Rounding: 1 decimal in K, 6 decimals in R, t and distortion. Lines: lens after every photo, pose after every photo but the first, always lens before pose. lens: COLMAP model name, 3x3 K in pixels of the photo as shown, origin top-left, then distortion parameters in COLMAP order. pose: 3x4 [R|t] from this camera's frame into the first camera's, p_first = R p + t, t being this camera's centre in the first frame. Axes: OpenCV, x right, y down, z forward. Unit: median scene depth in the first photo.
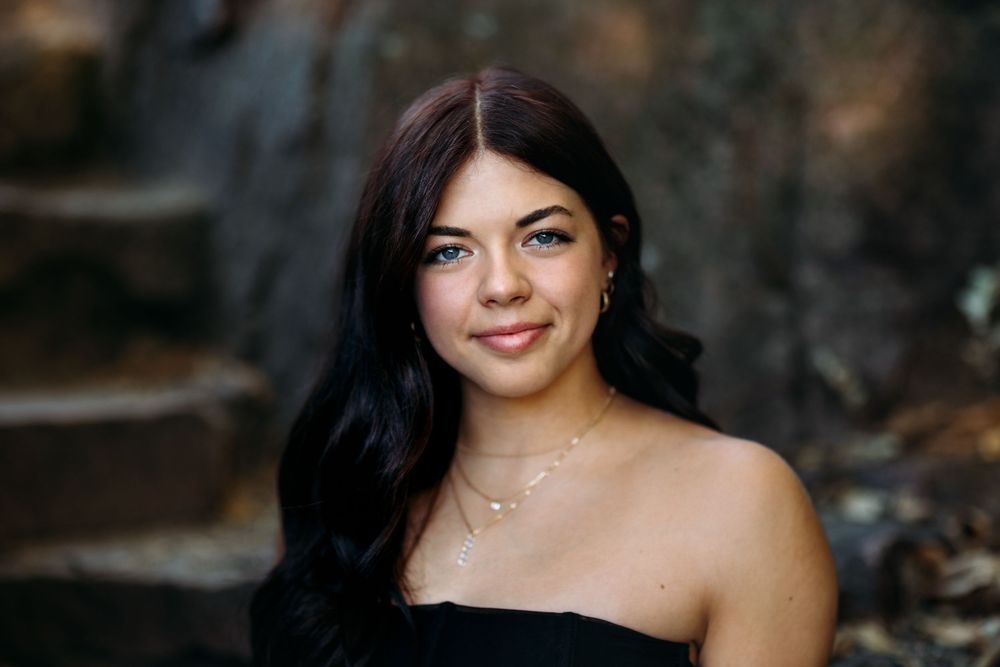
lens RADIAL K [[3023.4, 0, 497.0], [0, 3023.4, 333.7], [0, 0, 1]] dist [-0.605689, 0.000000]
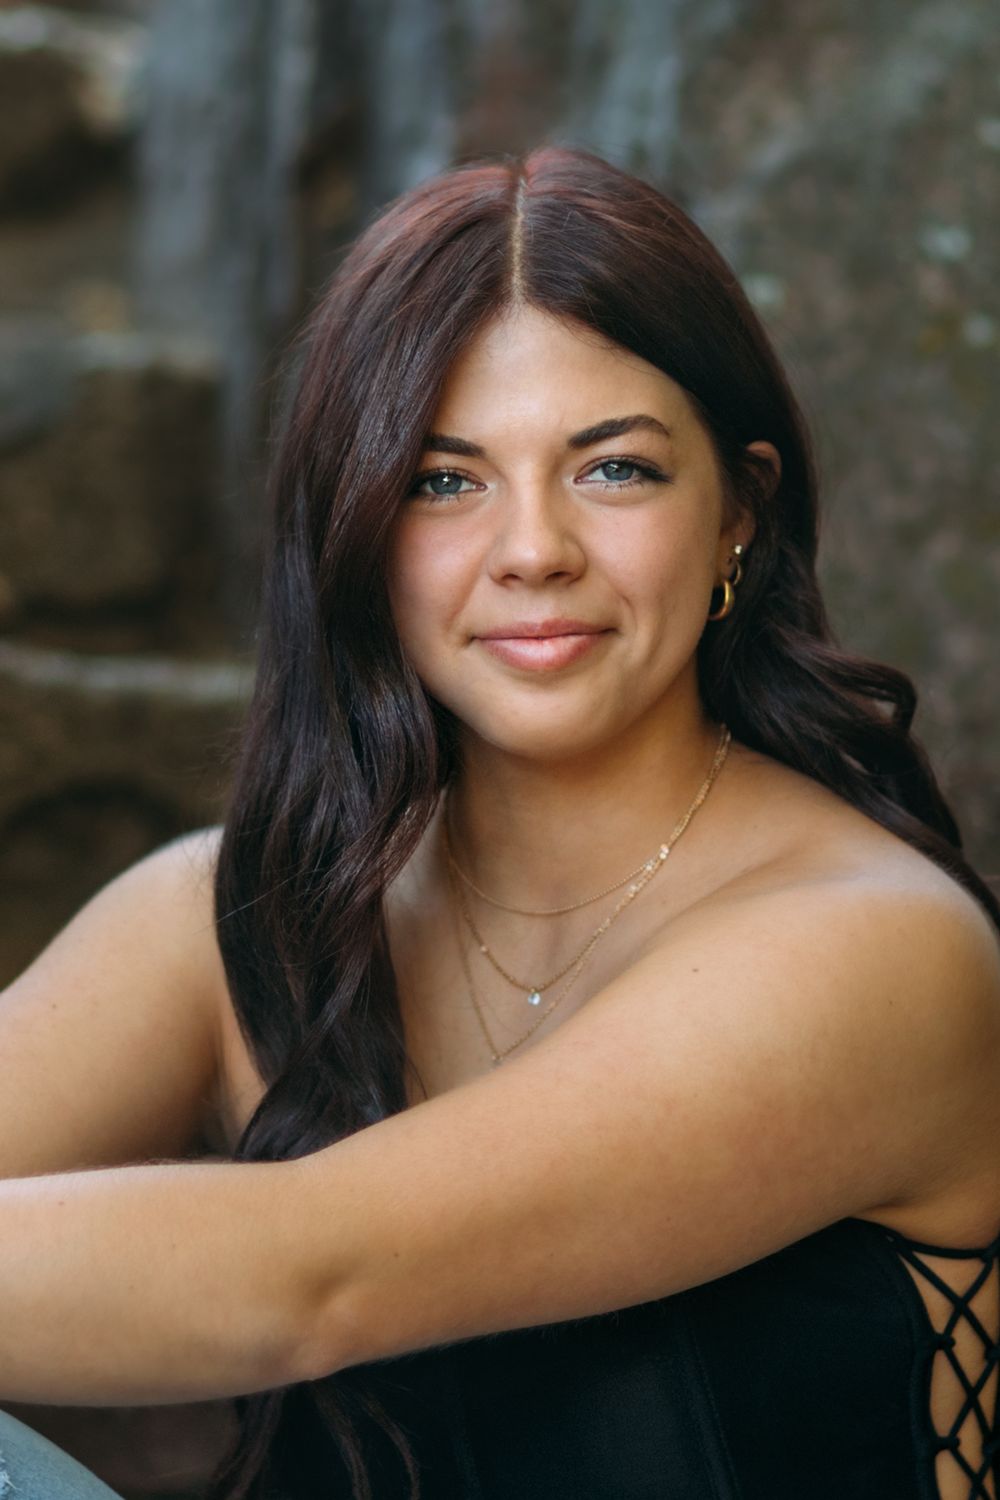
lens RADIAL K [[4535.1, 0, 508.2], [0, 4535.1, 749.6], [0, 0, 1]] dist [-0.605689, 0.000000]
pose [[0.995986, 0.089496, 0.001573, -0.000844], [-0.089501, 0.995492, 0.031393, -0.005304], [0.001244, -0.031408, 0.999506, 0.173831]]
